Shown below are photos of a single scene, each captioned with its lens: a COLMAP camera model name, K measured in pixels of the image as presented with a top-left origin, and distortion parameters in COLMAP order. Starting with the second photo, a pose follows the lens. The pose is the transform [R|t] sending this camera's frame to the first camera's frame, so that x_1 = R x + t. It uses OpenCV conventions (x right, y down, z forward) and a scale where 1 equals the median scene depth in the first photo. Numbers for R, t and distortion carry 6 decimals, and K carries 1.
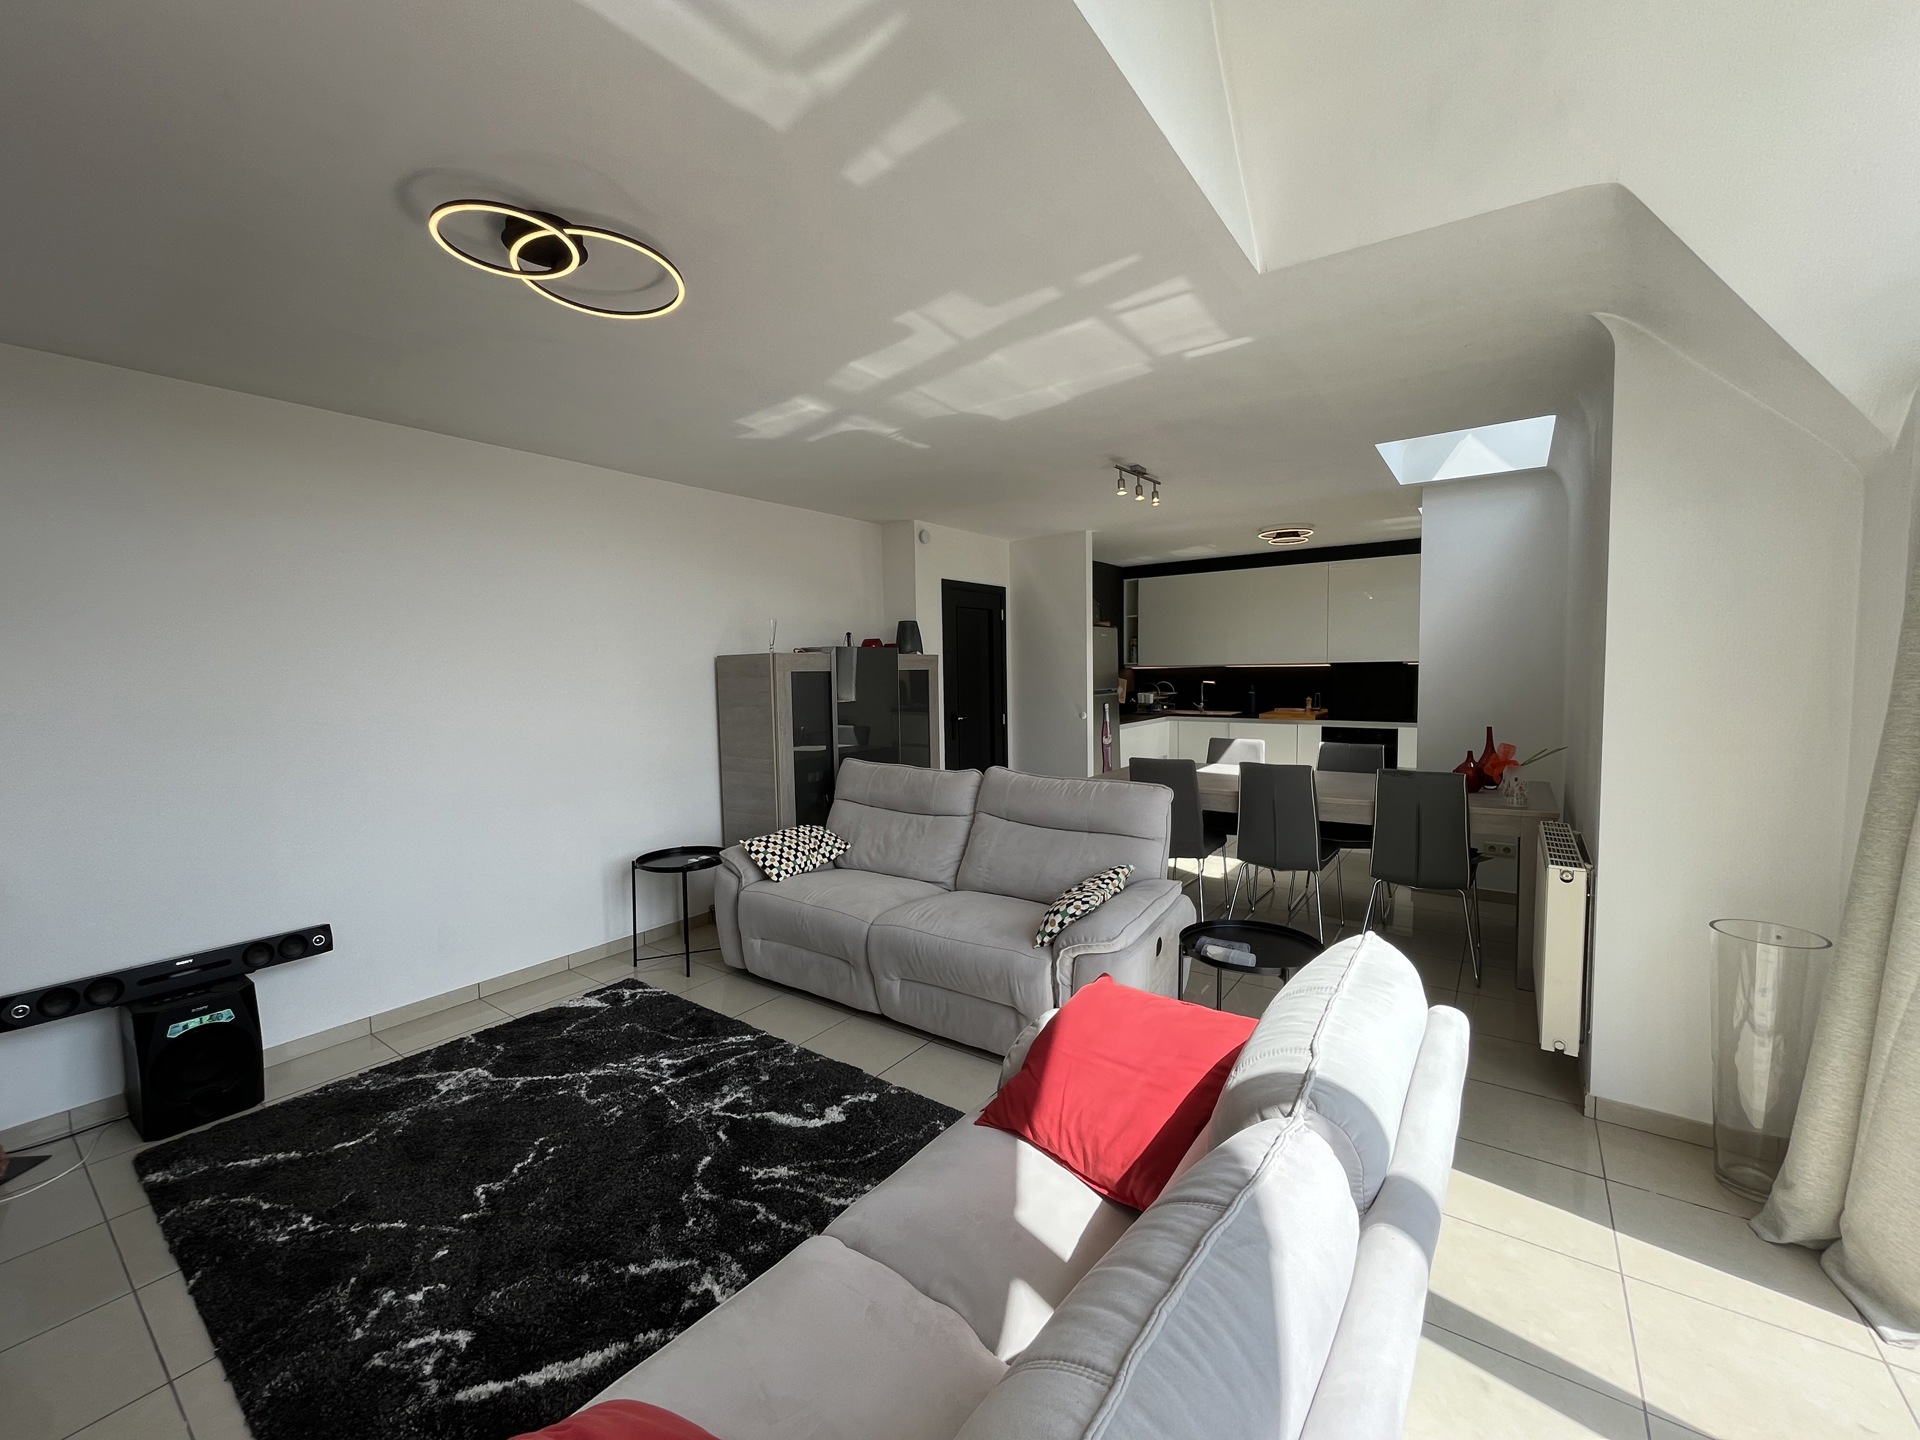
lens RADIAL K [[771.3, 0, 957.5], [0, 771.3, 721.7], [0, 0, 1]] dist [-0.002612, -0.000184]
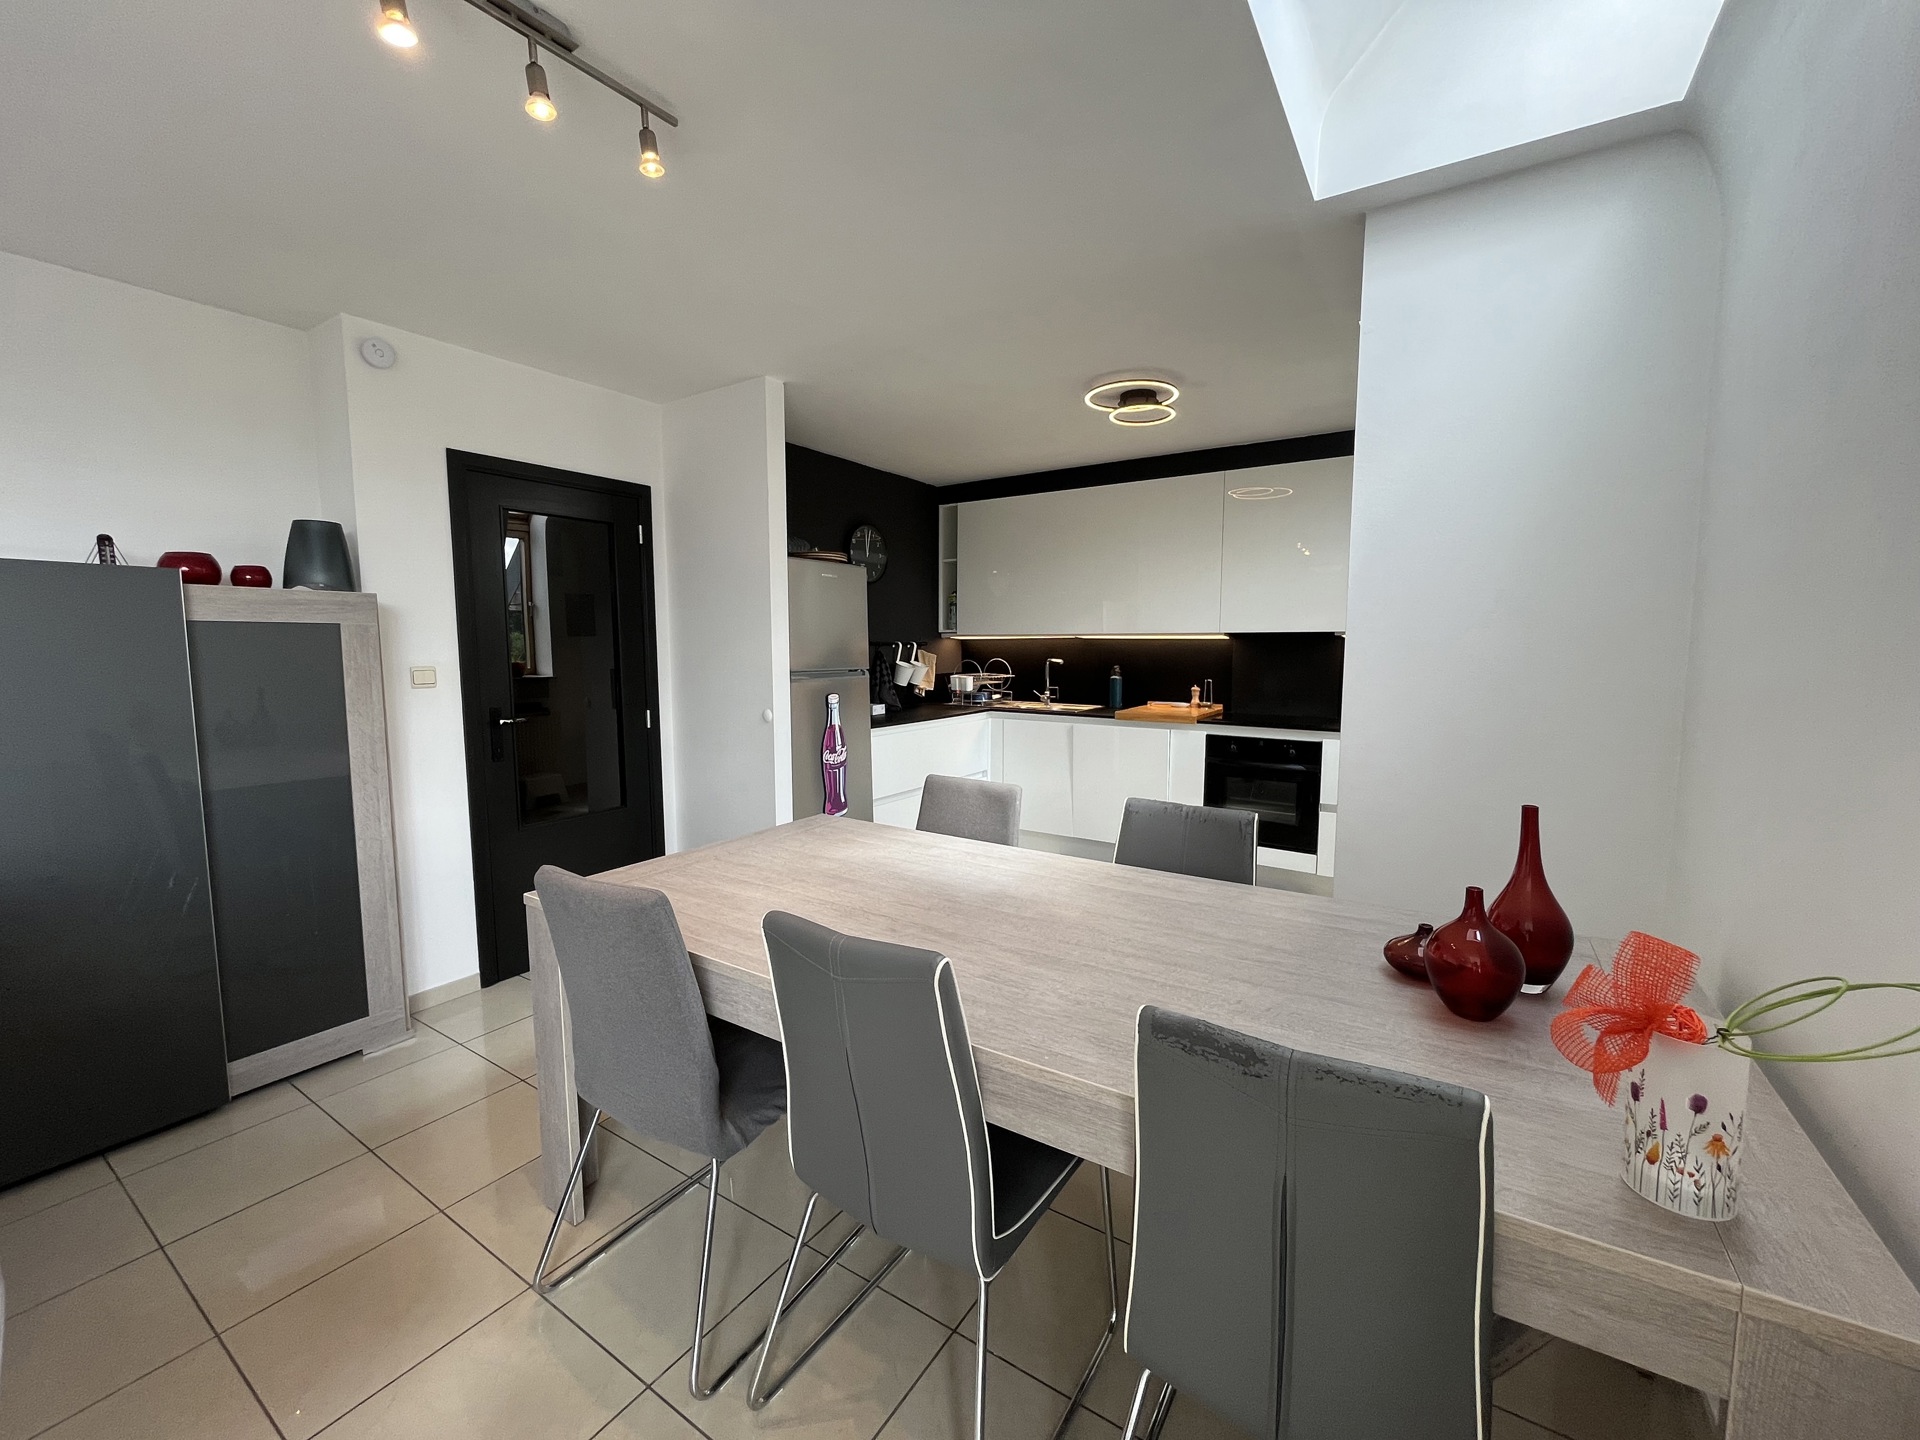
lens RADIAL K [[771.3, 0, 962.1], [0, 771.3, 724.2], [0, 0, 1]] dist [-0.002612, -0.000184]
pose [[0.998584, 0.011663, 0.051910, 0.550482], [-0.013460, 0.999317, 0.034405, -0.046724], [-0.051473, -0.035055, 0.998059, 0.876082]]
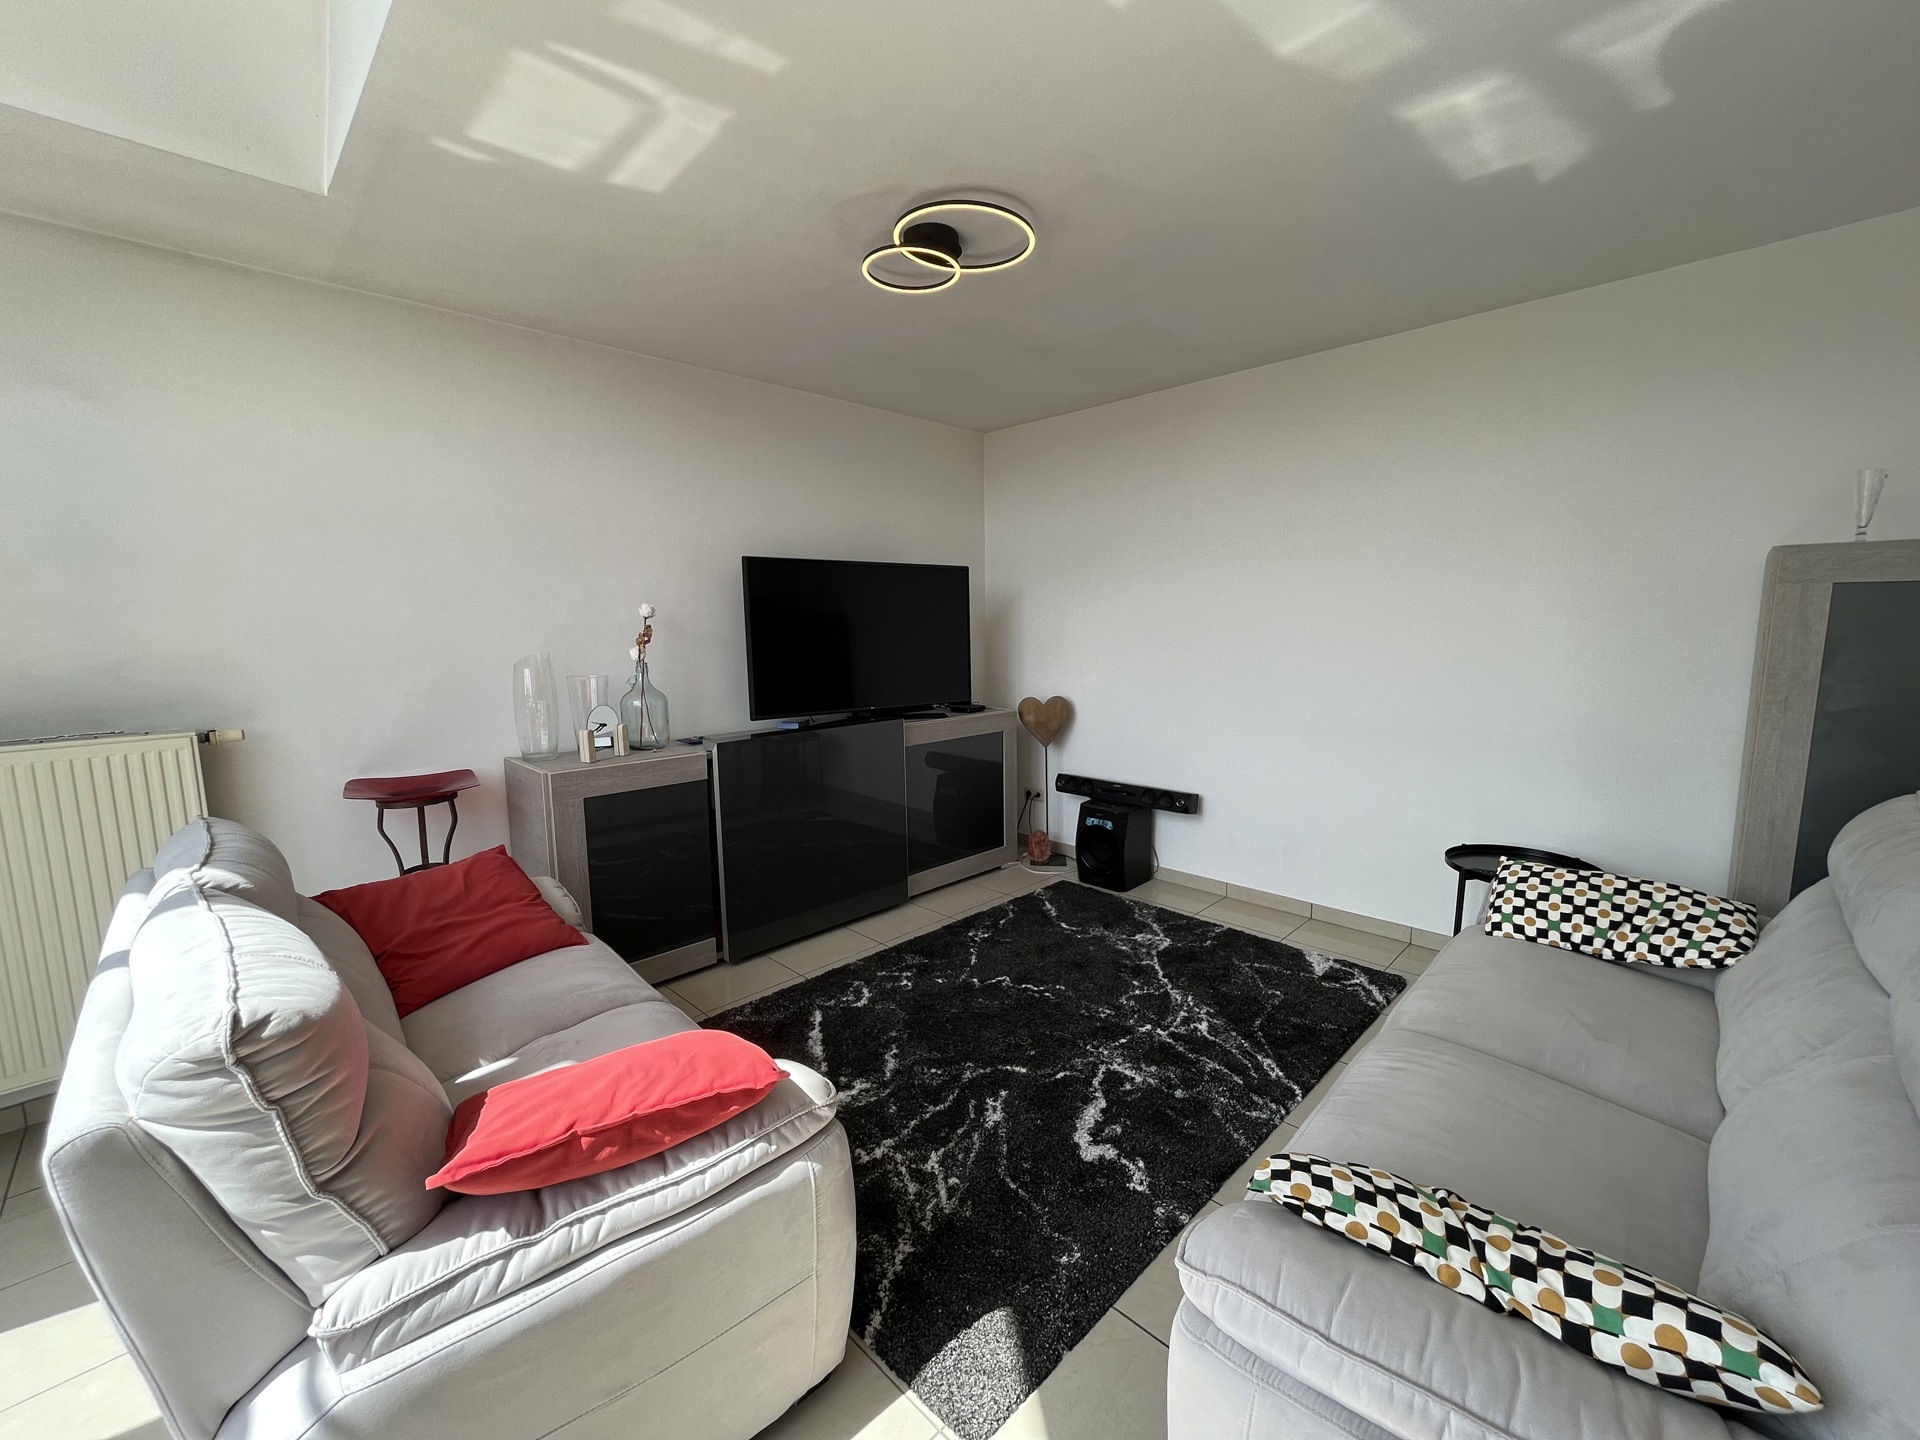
lens RADIAL K [[771.3, 0, 954.4], [0, 771.3, 719.9], [0, 0, 1]] dist [-0.002612, -0.000184]
pose [[-0.157329, 0.147789, -0.976425, 0.467149], [-0.051113, 0.986195, 0.157504, -0.040617], [0.986223, 0.074688, -0.147603, 0.758624]]
